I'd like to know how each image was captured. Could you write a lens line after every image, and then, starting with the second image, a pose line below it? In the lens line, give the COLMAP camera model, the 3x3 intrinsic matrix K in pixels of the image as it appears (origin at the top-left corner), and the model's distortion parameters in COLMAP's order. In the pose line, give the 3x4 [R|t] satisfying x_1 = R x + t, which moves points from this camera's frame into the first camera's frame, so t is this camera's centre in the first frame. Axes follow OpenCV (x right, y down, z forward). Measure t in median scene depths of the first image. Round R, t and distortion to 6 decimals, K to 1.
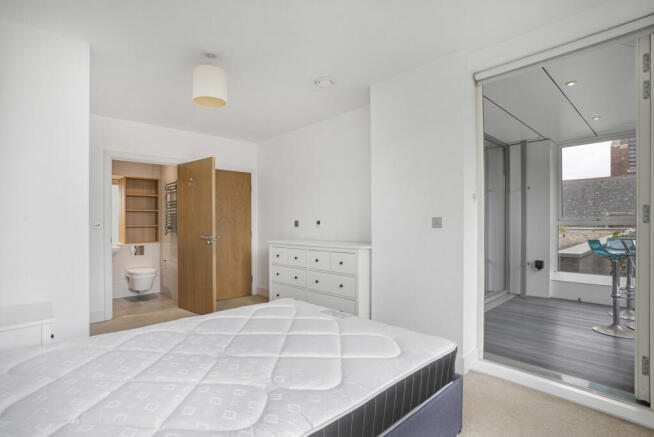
lens RADIAL K [[324.5, 0, 328.3], [0, 324.5, 231.2], [0, 0, 1]] dist [-0.020747, 0.000395]
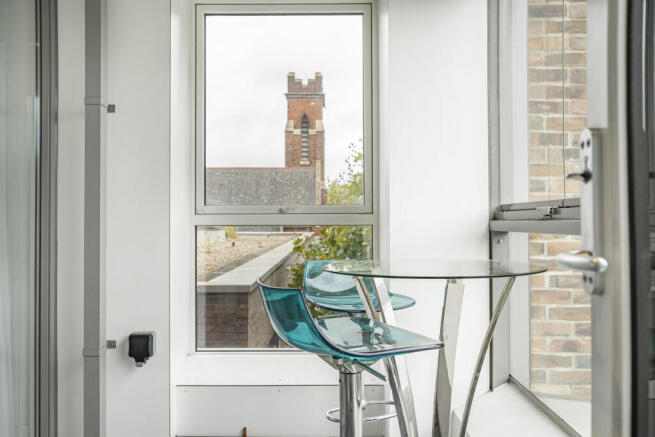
lens RADIAL K [[507.8, 0, 327.5], [0, 507.8, 218.5], [0, 0, 1]] dist [0.006890, 0.005174]
pose [[0.691269, 0.008738, 0.722545, 0.175123], [0.020614, 0.999281, -0.031806, -0.001776], [-0.722303, 0.036881, 0.690592, 0.212763]]
